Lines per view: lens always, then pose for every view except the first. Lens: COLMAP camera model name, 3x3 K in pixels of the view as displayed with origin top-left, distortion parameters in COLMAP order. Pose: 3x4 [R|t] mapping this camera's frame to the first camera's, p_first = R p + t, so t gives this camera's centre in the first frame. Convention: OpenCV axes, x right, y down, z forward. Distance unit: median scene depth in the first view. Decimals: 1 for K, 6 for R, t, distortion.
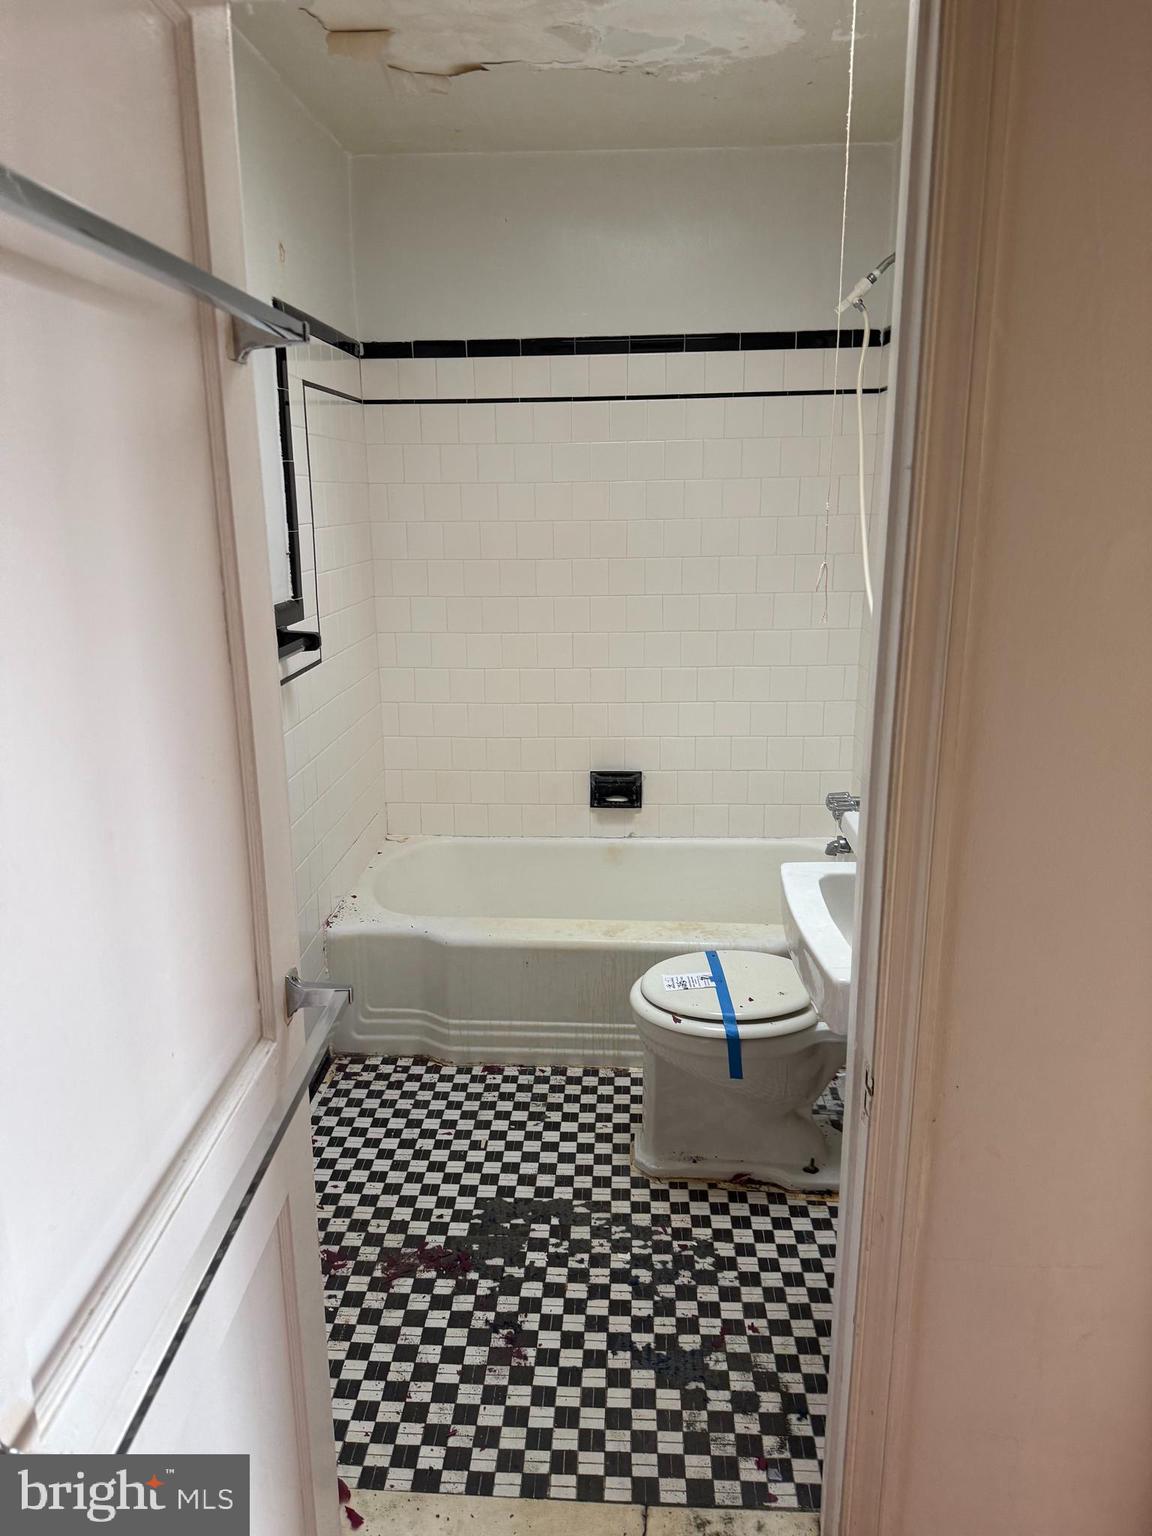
lens RADIAL K [[1080.4, 0, 568.1], [0, 1080.4, 737.4], [0, 0, 1]] dist [0.007349, -0.014020]
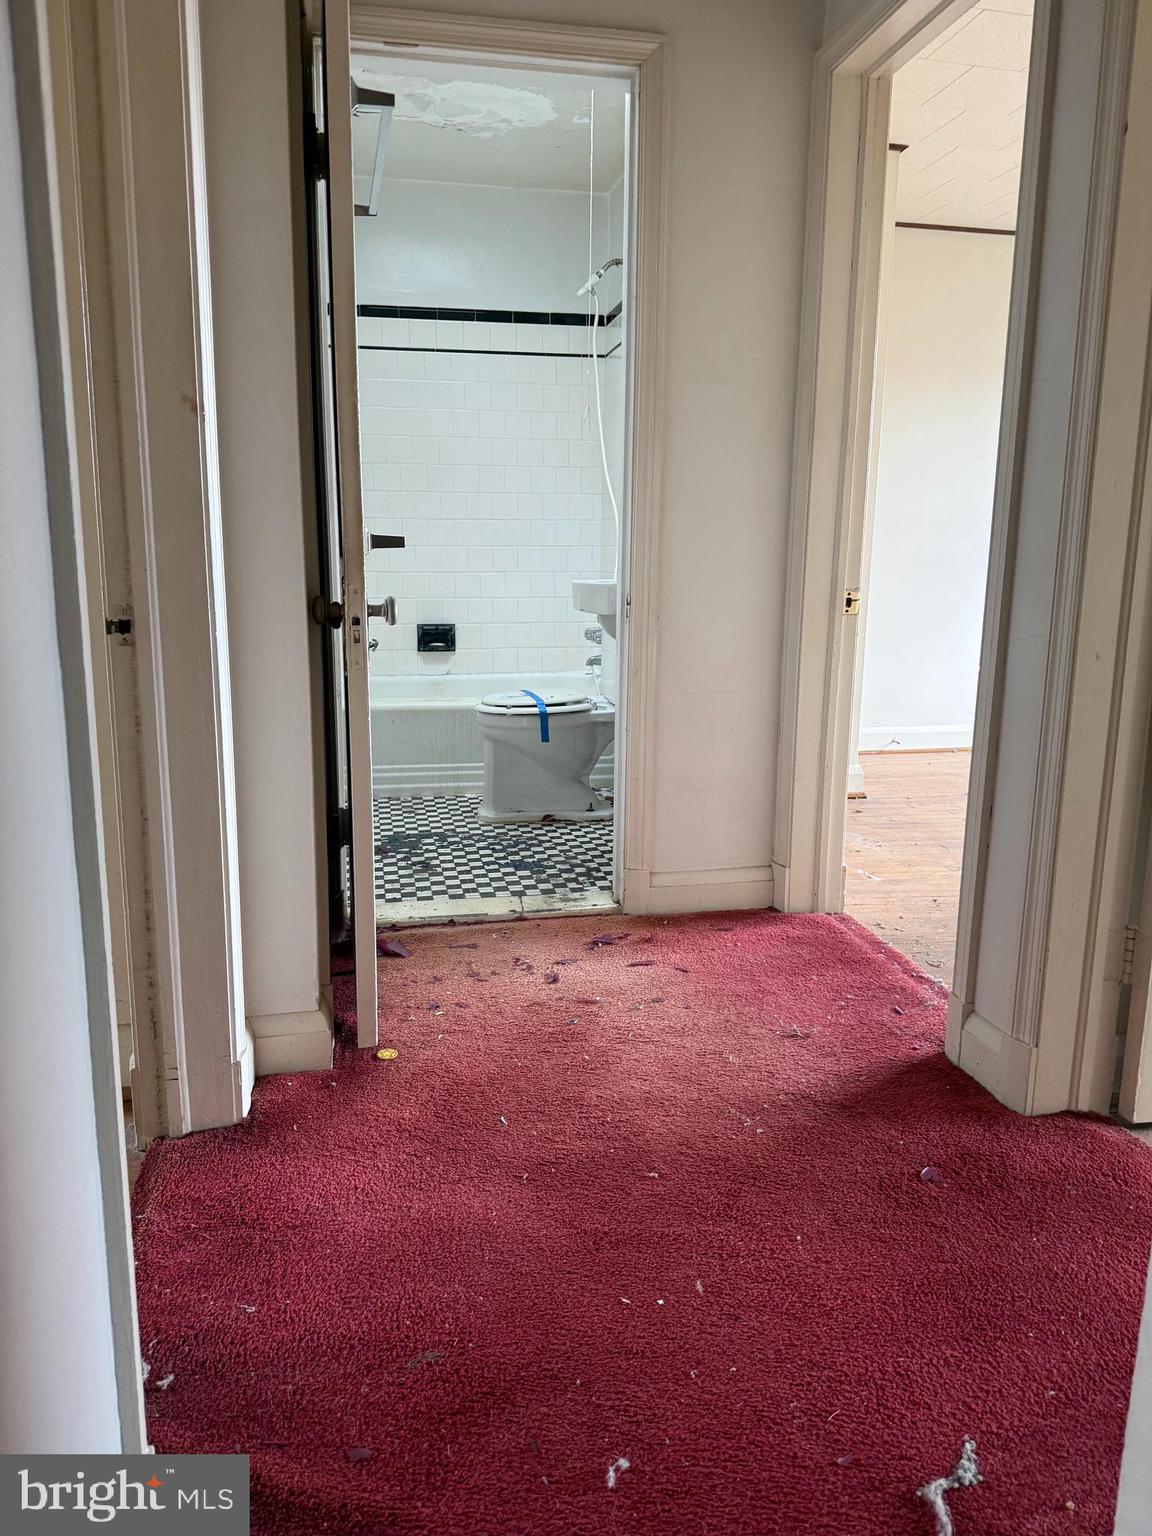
lens RADIAL K [[1080.4, 0, 572.2], [0, 1080.4, 765.6], [0, 0, 1]] dist [0.007349, -0.014020]
pose [[0.968038, -0.033371, 0.248575, -0.242001], [0.043292, 0.998465, -0.034552, 0.472814], [-0.247041, 0.044209, 0.967996, -0.666626]]
